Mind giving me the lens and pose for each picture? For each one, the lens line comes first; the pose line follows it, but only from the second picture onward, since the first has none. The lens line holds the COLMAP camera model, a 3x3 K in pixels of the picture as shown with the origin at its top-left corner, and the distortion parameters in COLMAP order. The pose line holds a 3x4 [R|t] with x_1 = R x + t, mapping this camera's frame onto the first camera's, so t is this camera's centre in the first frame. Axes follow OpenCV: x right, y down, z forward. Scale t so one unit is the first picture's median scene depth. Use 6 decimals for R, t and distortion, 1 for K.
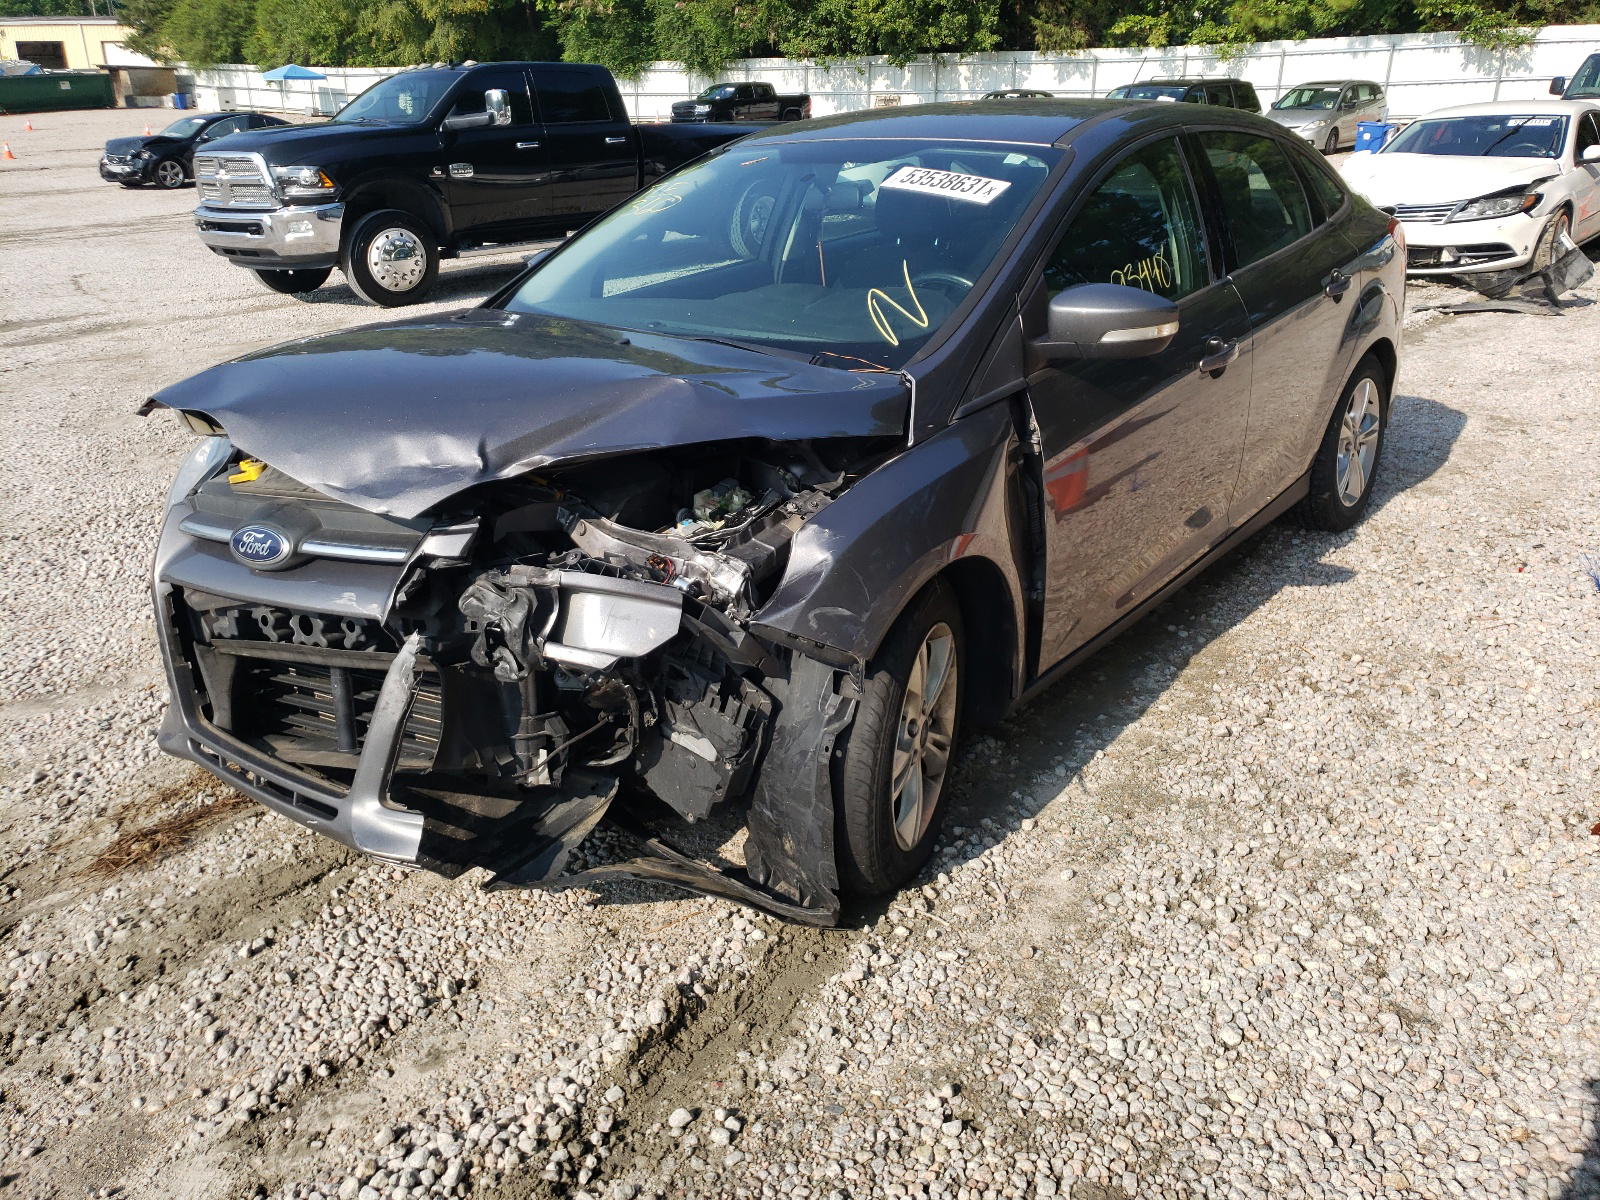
lens RADIAL K [[1223.8, 0, 733.0], [0, 1223.8, 601.5], [0, 0, 1]] dist [0.060402, 0.011846]
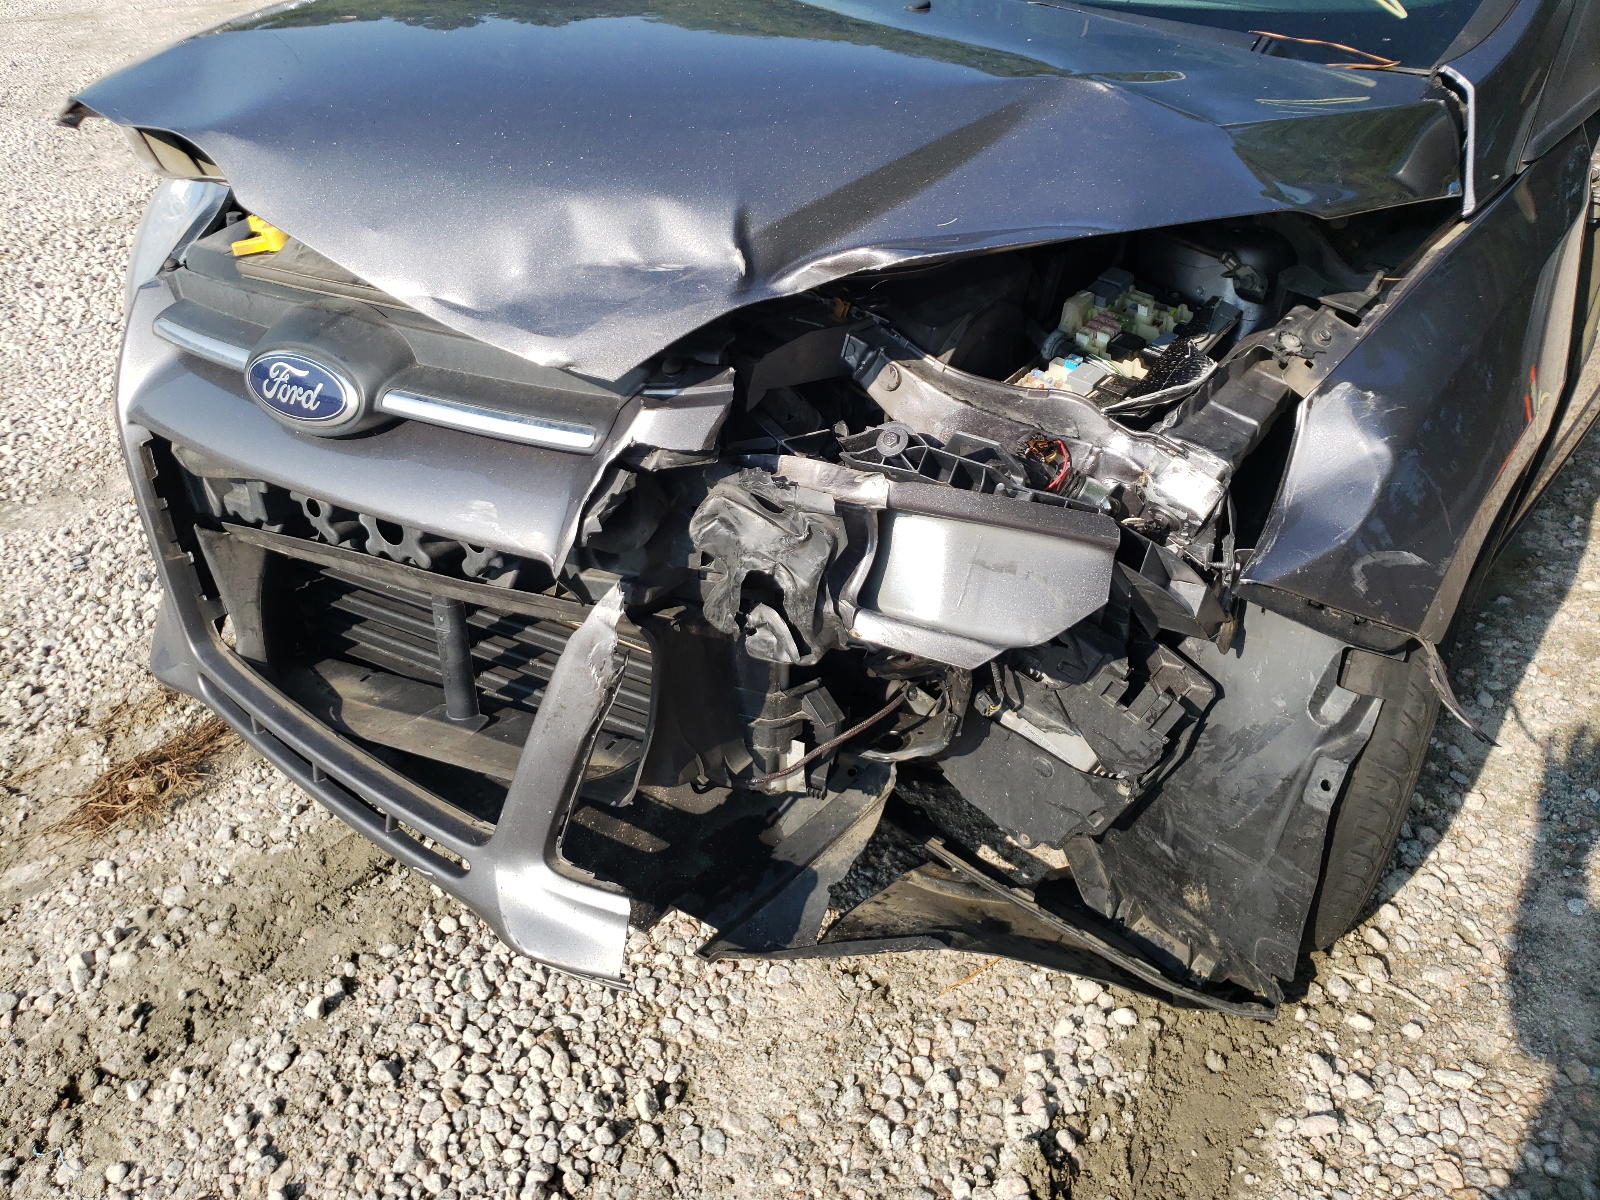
lens RADIAL K [[1292.1, 0, 800.0], [0, 1292.1, 600.0], [0, 0, 1]] dist [0.037075, -0.007476]
pose [[0.999588, 0.014266, 0.024893, -0.166608], [-0.019229, 0.977026, 0.212252, -0.078283], [-0.021293, -0.212643, 0.976898, 0.391643]]
